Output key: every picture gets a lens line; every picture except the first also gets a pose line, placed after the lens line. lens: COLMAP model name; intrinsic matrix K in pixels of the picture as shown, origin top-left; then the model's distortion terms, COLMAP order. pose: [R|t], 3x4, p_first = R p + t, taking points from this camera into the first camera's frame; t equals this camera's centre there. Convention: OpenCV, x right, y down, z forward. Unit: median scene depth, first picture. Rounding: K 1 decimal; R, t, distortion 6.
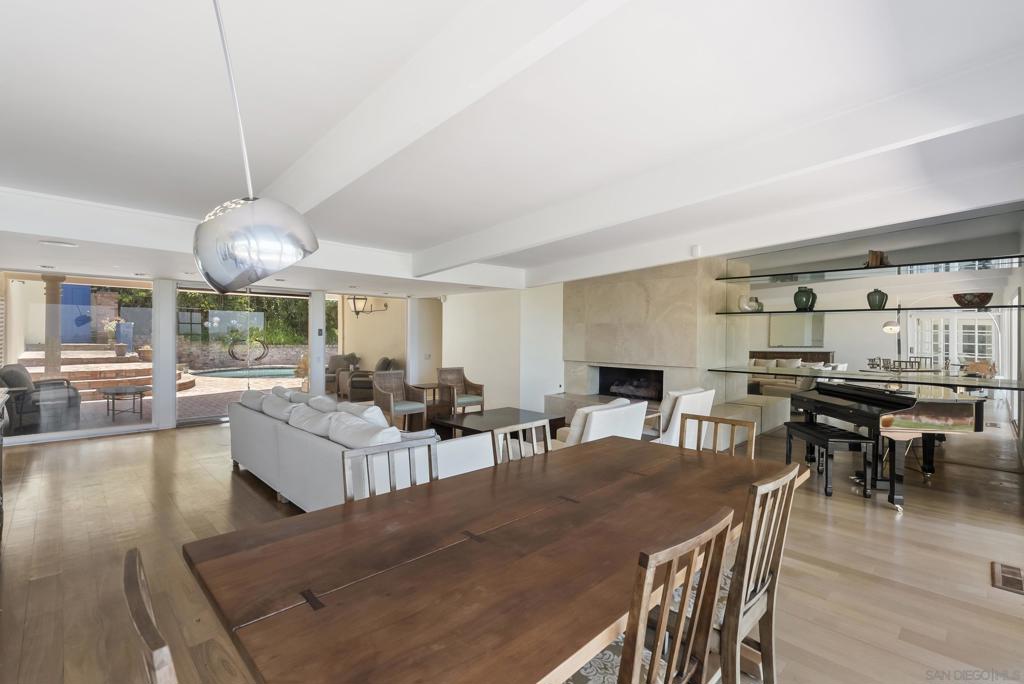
lens RADIAL K [[465.4, 0, 514.7], [0, 465.4, 342.9], [0, 0, 1]] dist [-0.004504, 0.001140]
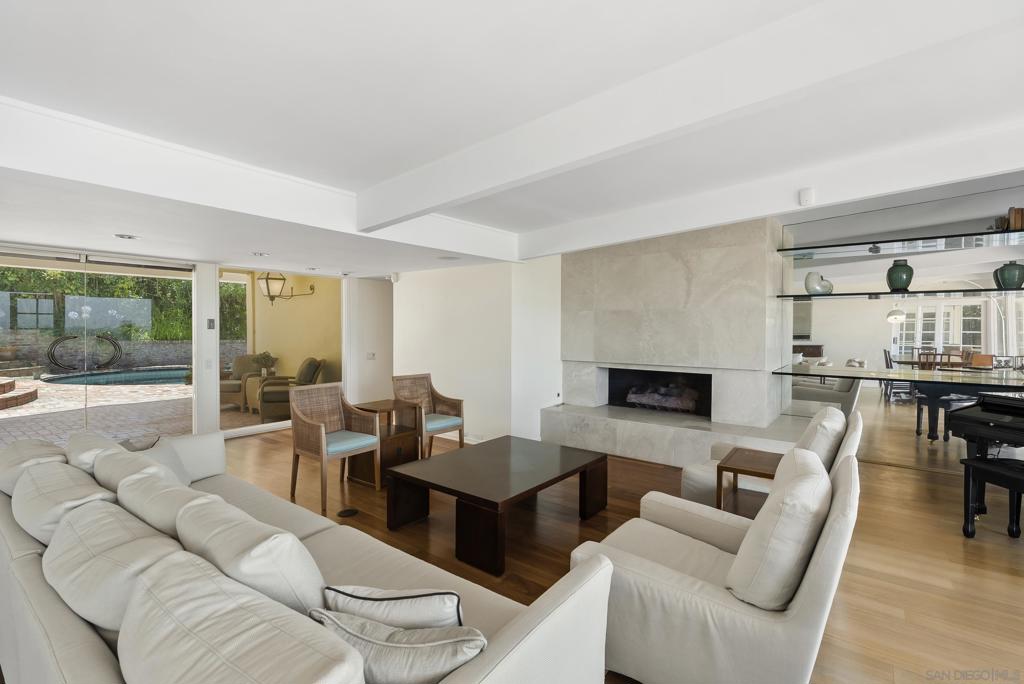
lens RADIAL K [[465.4, 0, 510.3], [0, 465.4, 333.9], [0, 0, 1]] dist [-0.004504, 0.001140]
pose [[0.991350, -0.007374, 0.131036, -0.077748], [0.007486, 0.999972, -0.000361, -0.005157], [-0.131029, 0.001339, 0.991378, 0.284892]]
